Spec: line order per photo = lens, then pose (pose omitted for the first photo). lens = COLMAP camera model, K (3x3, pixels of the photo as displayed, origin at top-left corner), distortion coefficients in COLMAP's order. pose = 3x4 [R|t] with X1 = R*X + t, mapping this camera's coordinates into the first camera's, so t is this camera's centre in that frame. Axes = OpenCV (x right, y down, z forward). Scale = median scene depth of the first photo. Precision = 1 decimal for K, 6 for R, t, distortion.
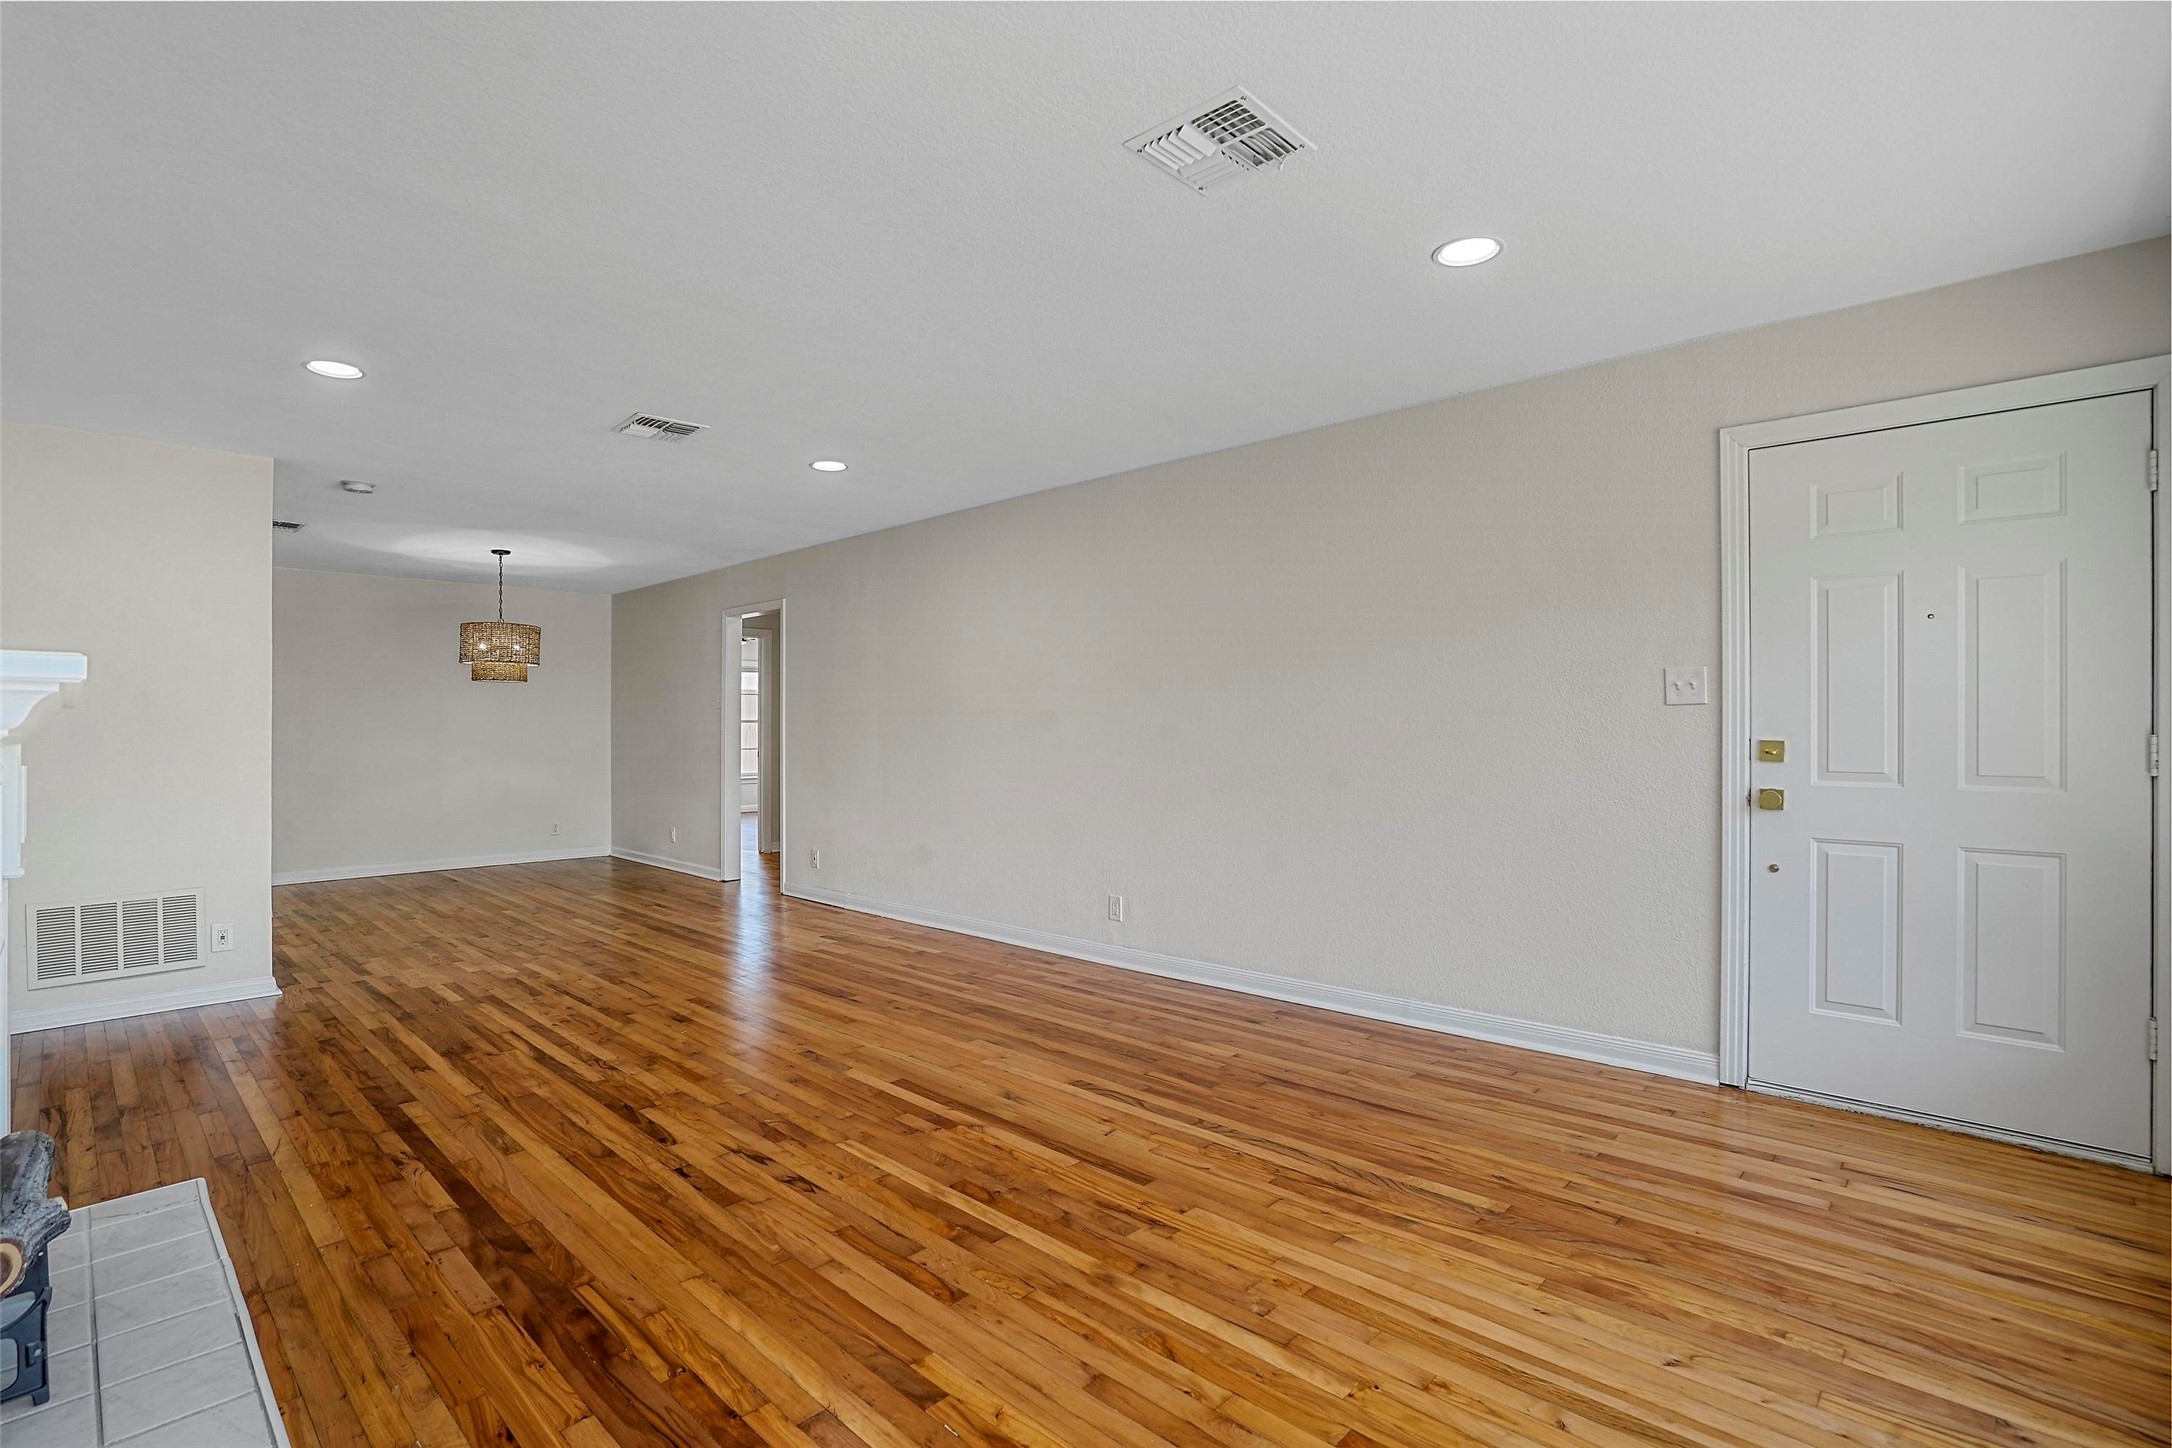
lens RADIAL K [[1014.9, 0, 1109.8], [0, 1014.9, 725.5], [0, 0, 1]] dist [-0.050241, 0.012792]
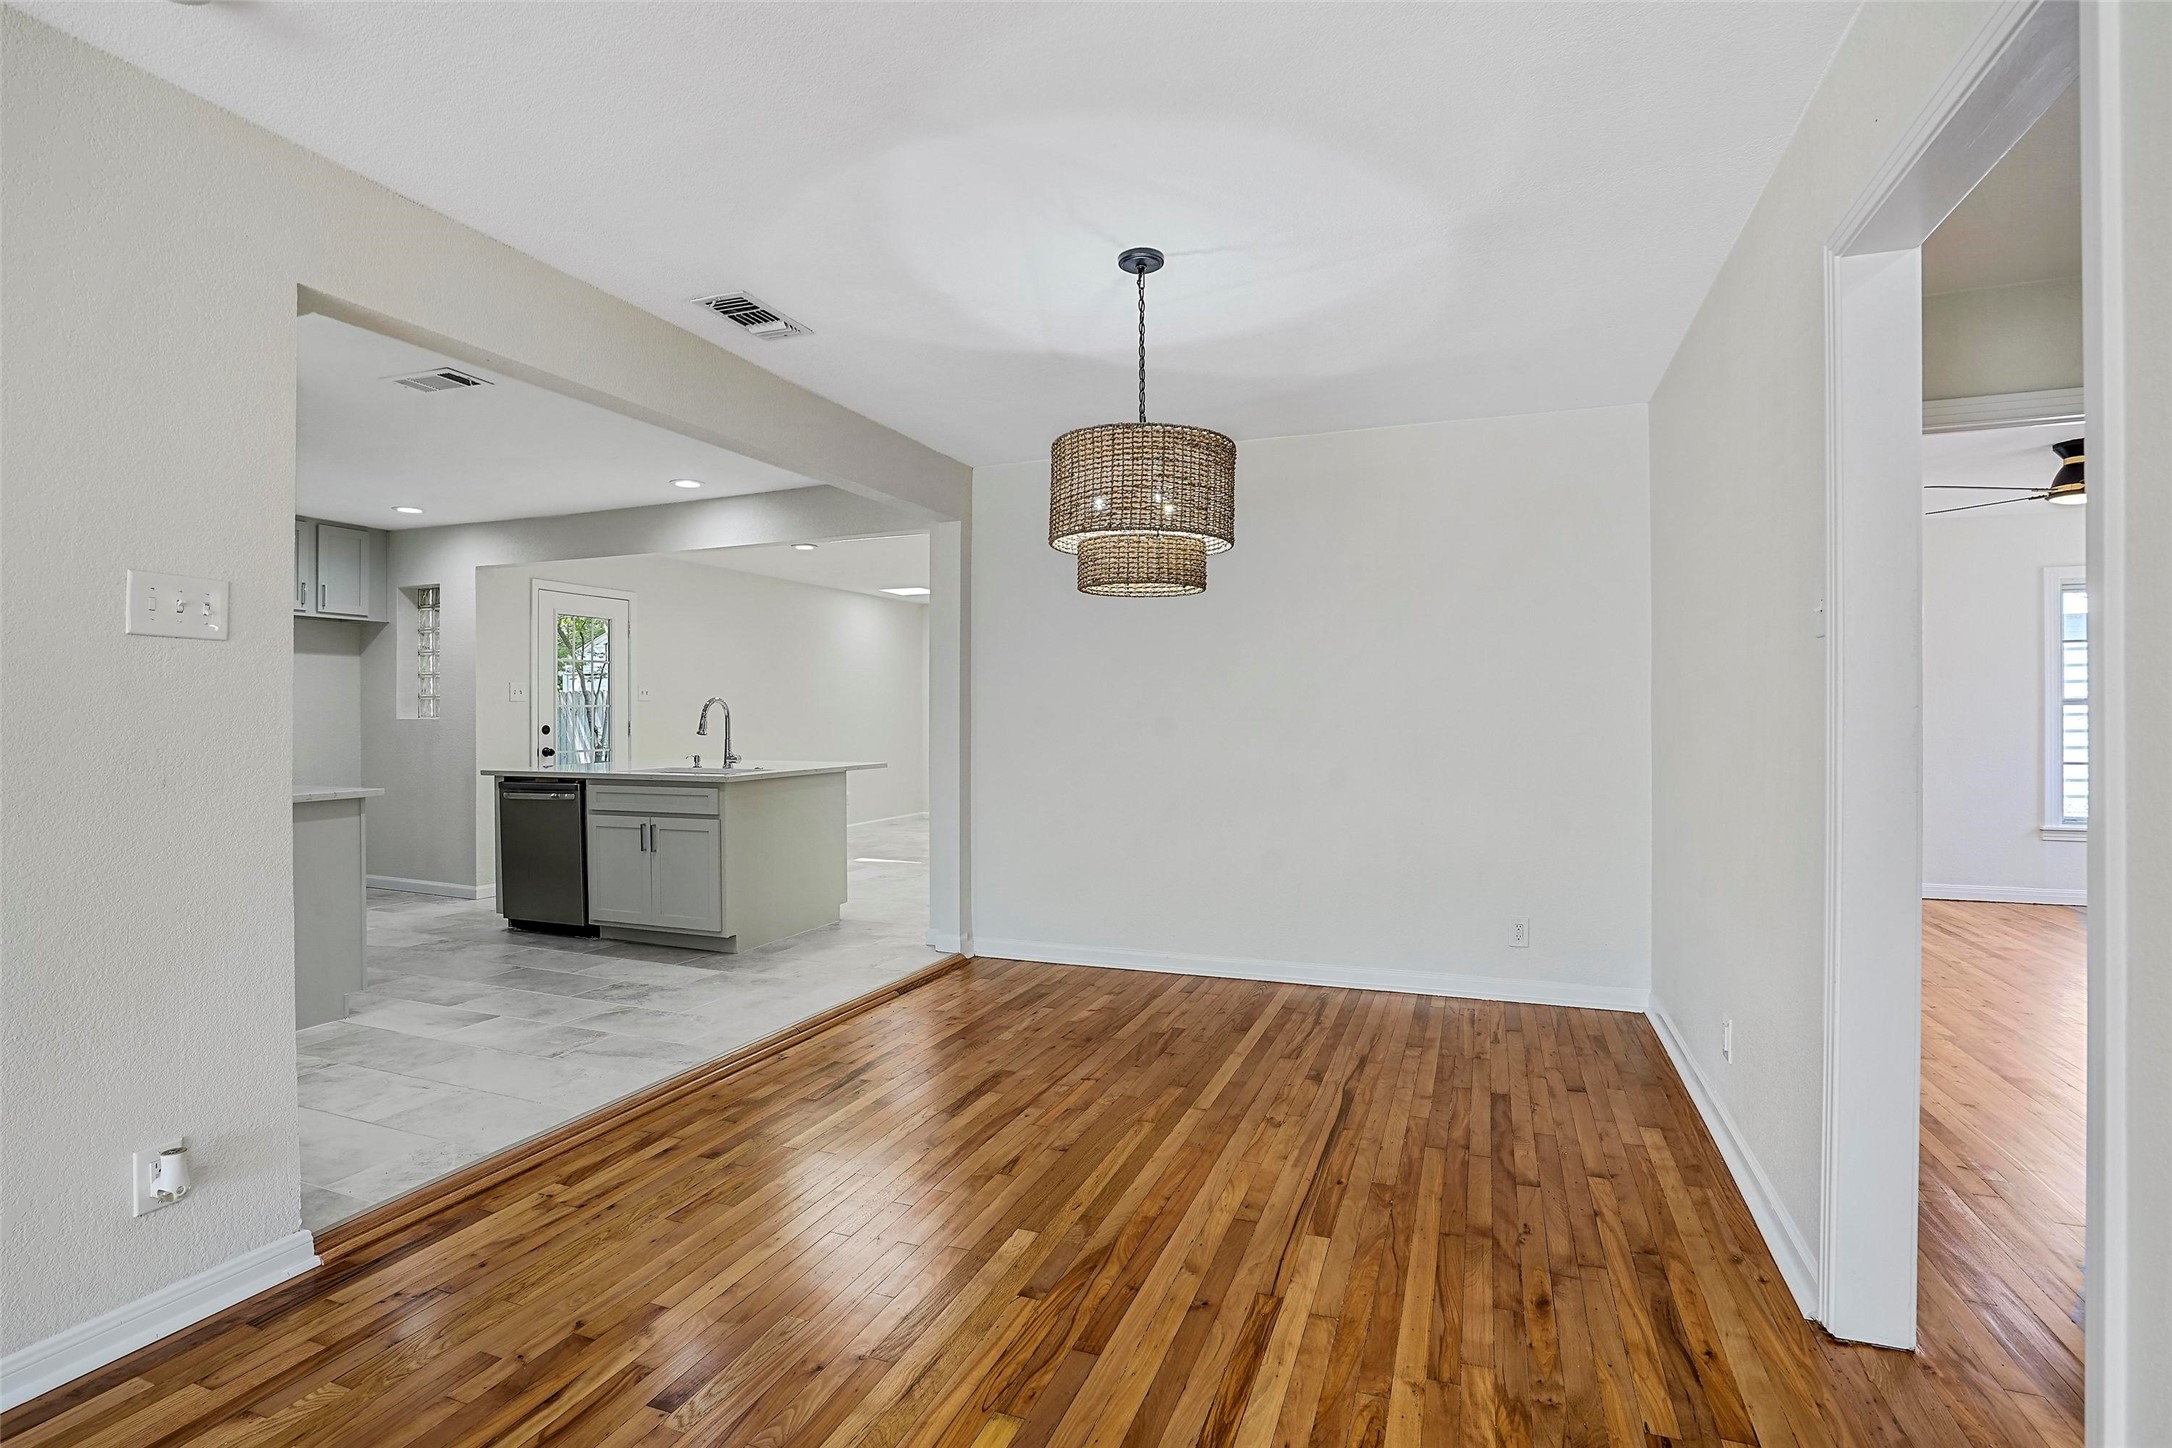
lens RADIAL K [[1014.9, 0, 1081.1], [0, 1014.9, 705.1], [0, 0, 1]] dist [-0.050241, 0.012792]
pose [[0.361115, -0.009558, -0.932472, -0.560974], [0.000645, 0.999950, -0.010000, 0.010653], [0.932521, 0.003010, 0.361103, 1.870240]]
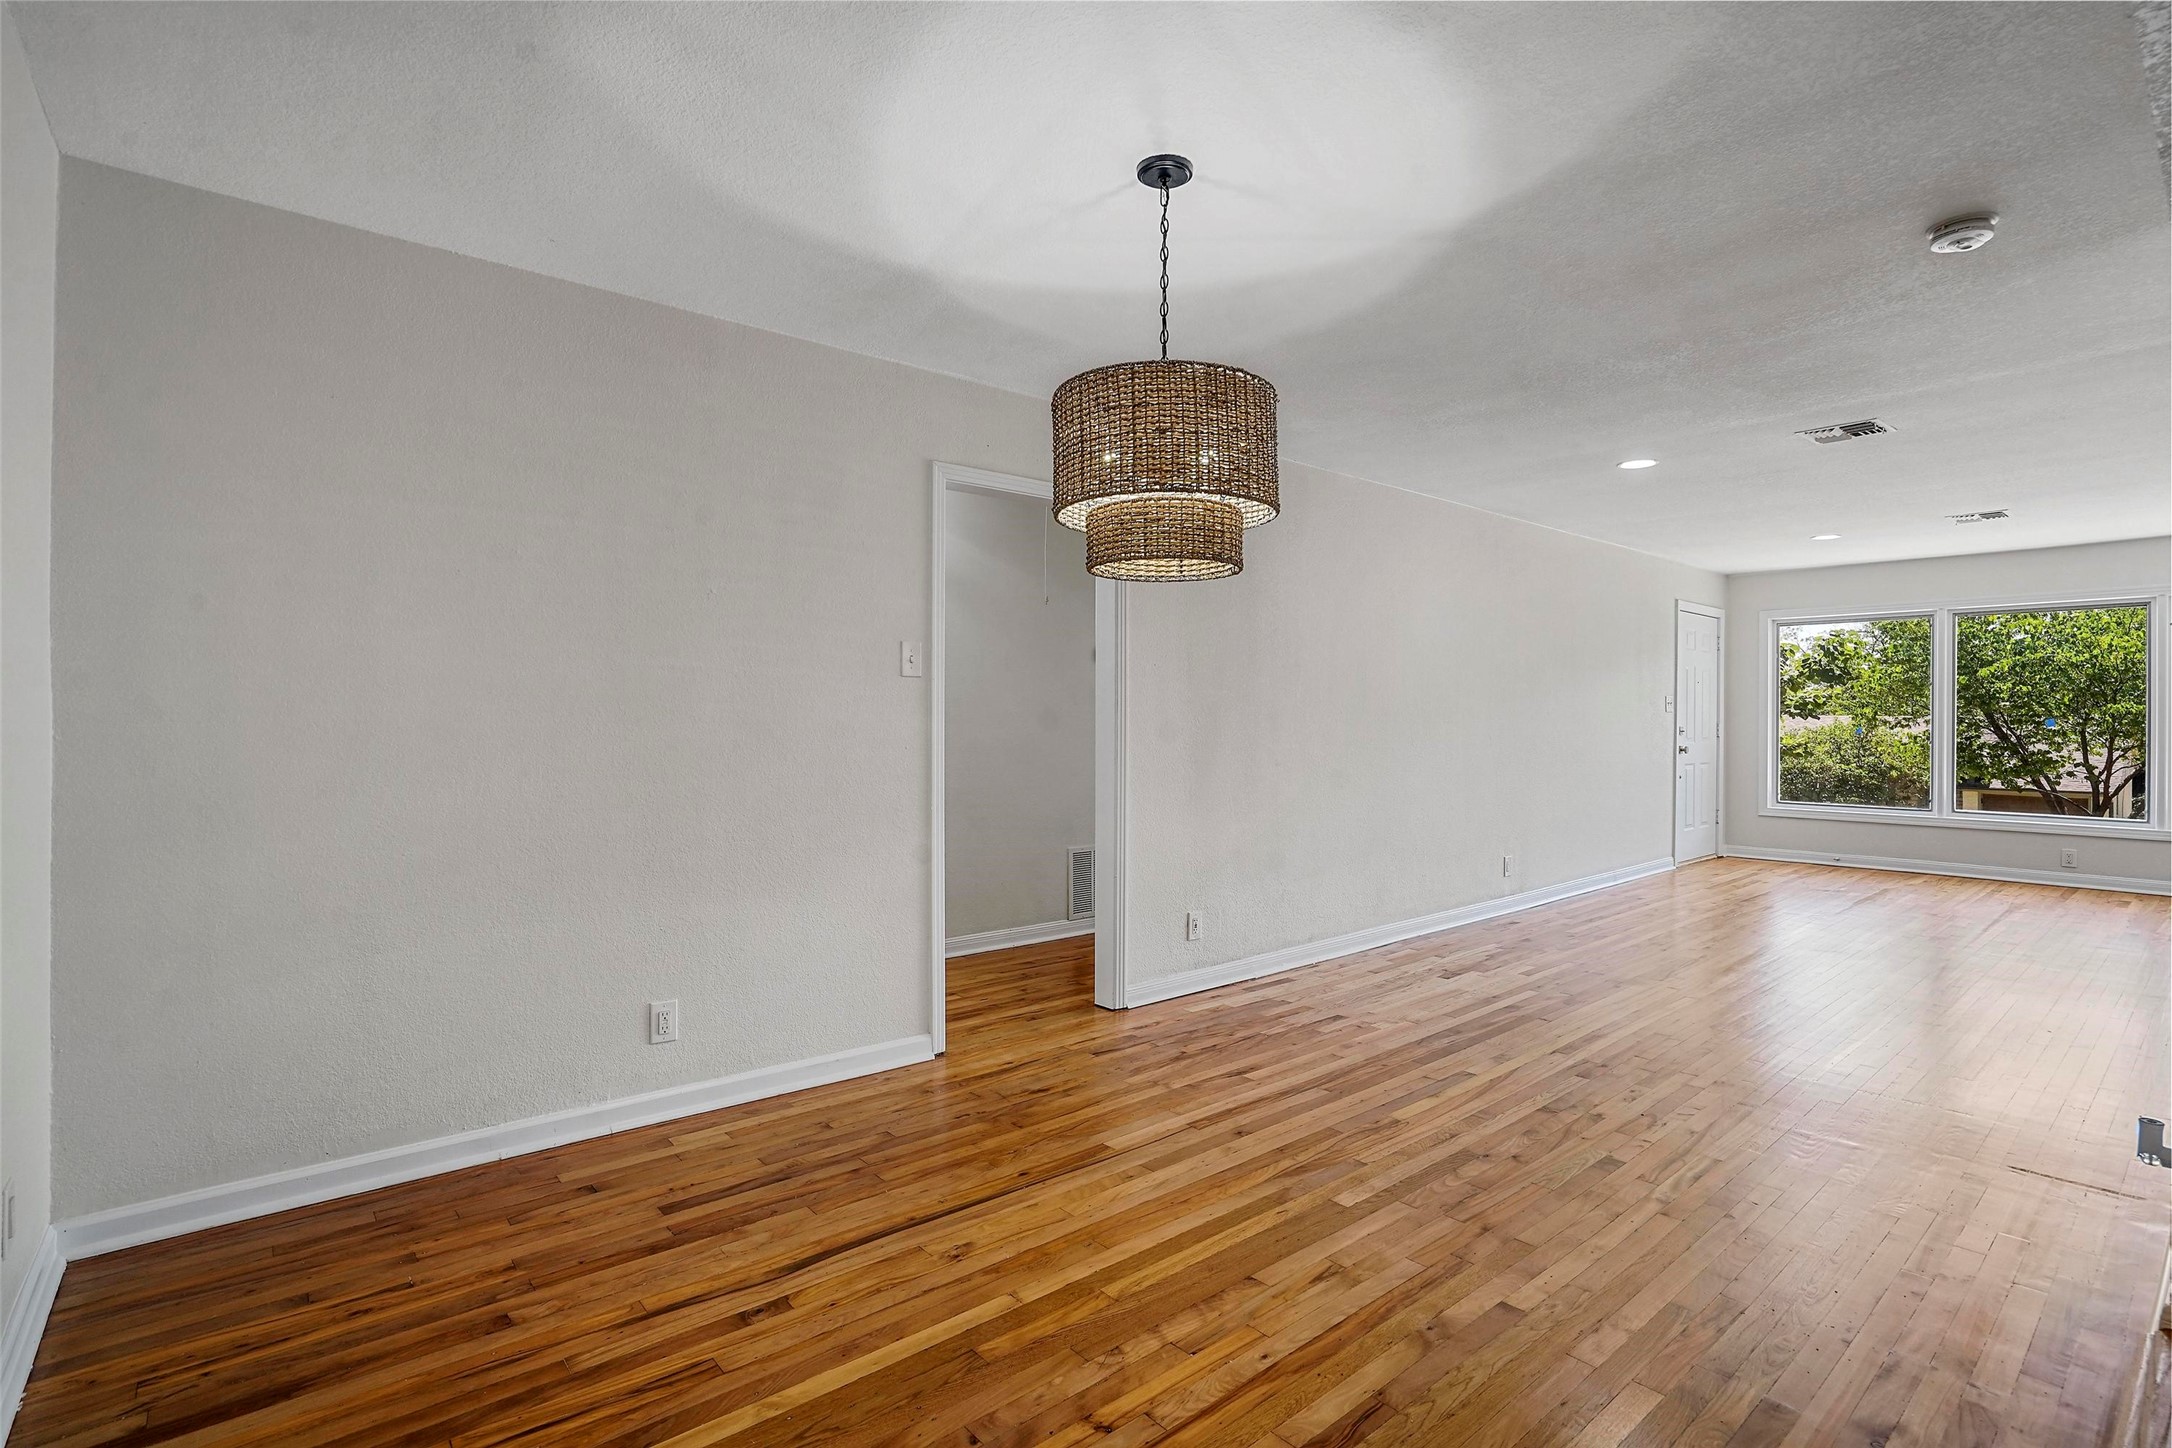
lens RADIAL K [[1014.9, 0, 1076.2], [0, 1014.9, 725.1], [0, 0, 1]] dist [-0.050241, 0.012792]
pose [[0.140683, 0.000853, 0.990054, -2.148107], [0.001056, 0.999999, -0.001012, 0.011663], [-0.990054, 0.001188, 0.140682, 2.209813]]
